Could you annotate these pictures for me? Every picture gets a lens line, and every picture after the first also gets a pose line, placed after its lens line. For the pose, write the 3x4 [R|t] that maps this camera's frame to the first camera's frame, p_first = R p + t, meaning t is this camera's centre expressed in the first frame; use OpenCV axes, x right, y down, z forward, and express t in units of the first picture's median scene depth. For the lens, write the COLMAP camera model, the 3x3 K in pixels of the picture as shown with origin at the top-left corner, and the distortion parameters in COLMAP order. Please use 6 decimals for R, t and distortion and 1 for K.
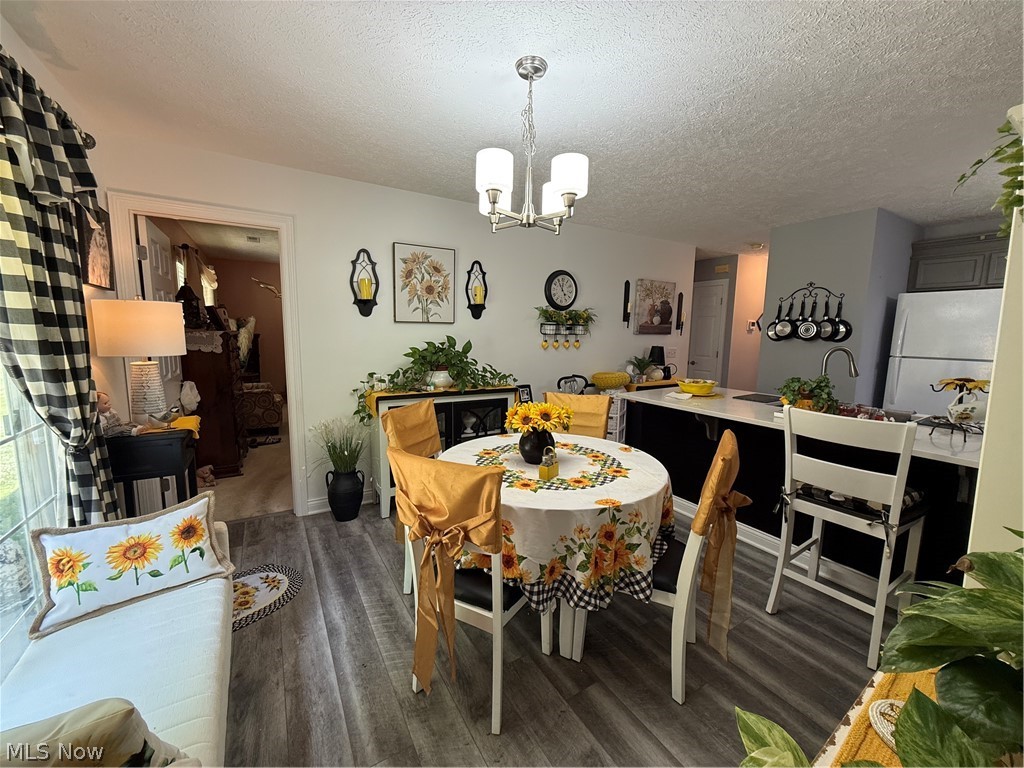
lens RADIAL K [[406.6, 0, 515.7], [0, 406.6, 383.3], [0, 0, 1]] dist [-0.001124, 0.000459]
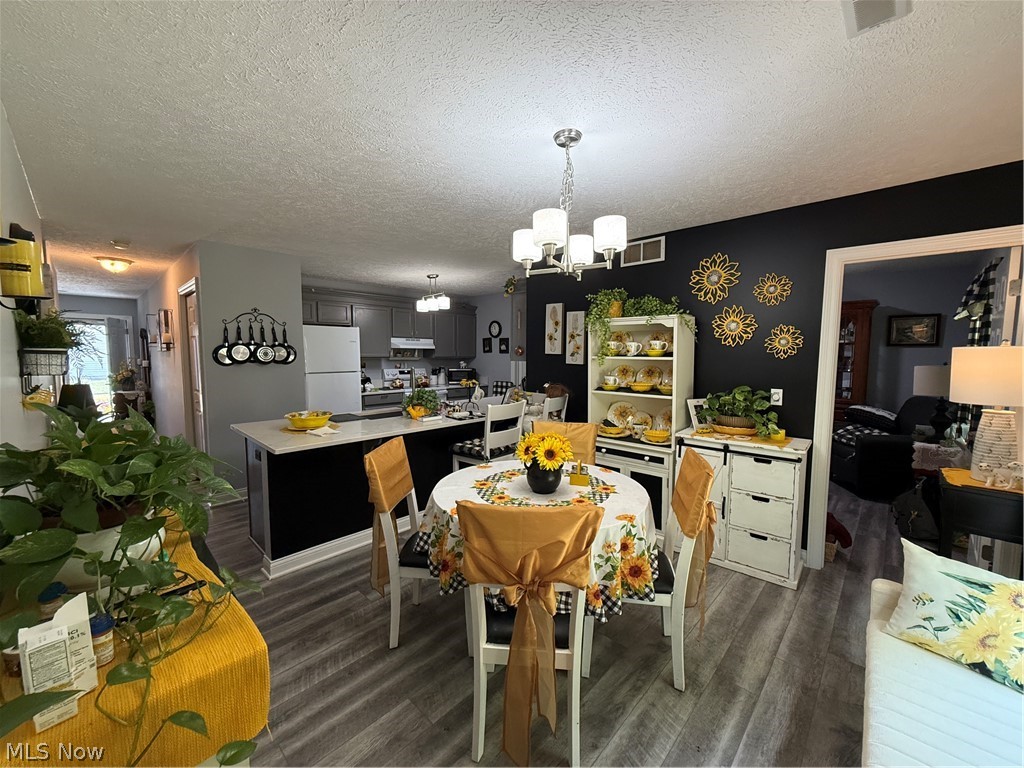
lens RADIAL K [[406.6, 0, 515.7], [0, 406.6, 383.3], [0, 0, 1]] dist [-0.001124, 0.000459]
pose [[-0.262551, -0.089948, 0.960717, -0.502672], [0.117258, 0.985293, 0.124294, -0.121231], [-0.957767, 0.145285, -0.248143, 0.710878]]
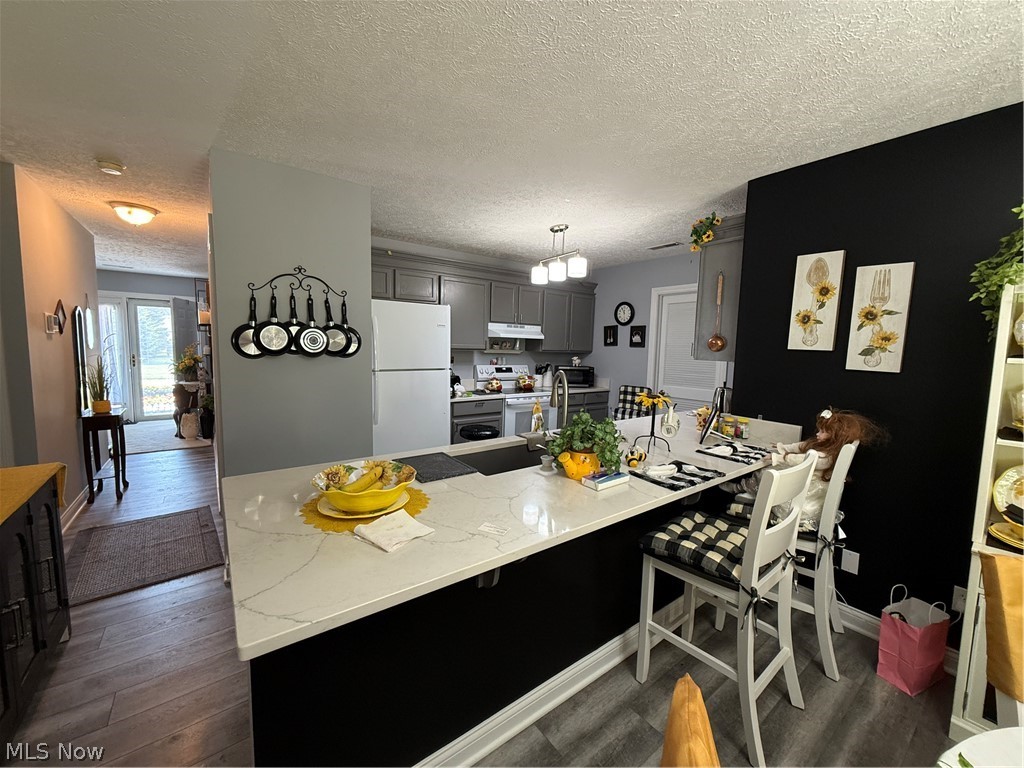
lens RADIAL K [[406.6, 0, 515.7], [0, 406.6, 383.3], [0, 0, 1]] dist [-0.001124, 0.000459]
pose [[-0.096781, -0.111390, 0.989053, 0.035624], [0.104799, 0.987053, 0.121419, -0.117987], [-0.989773, 0.115403, -0.083854, 0.805295]]
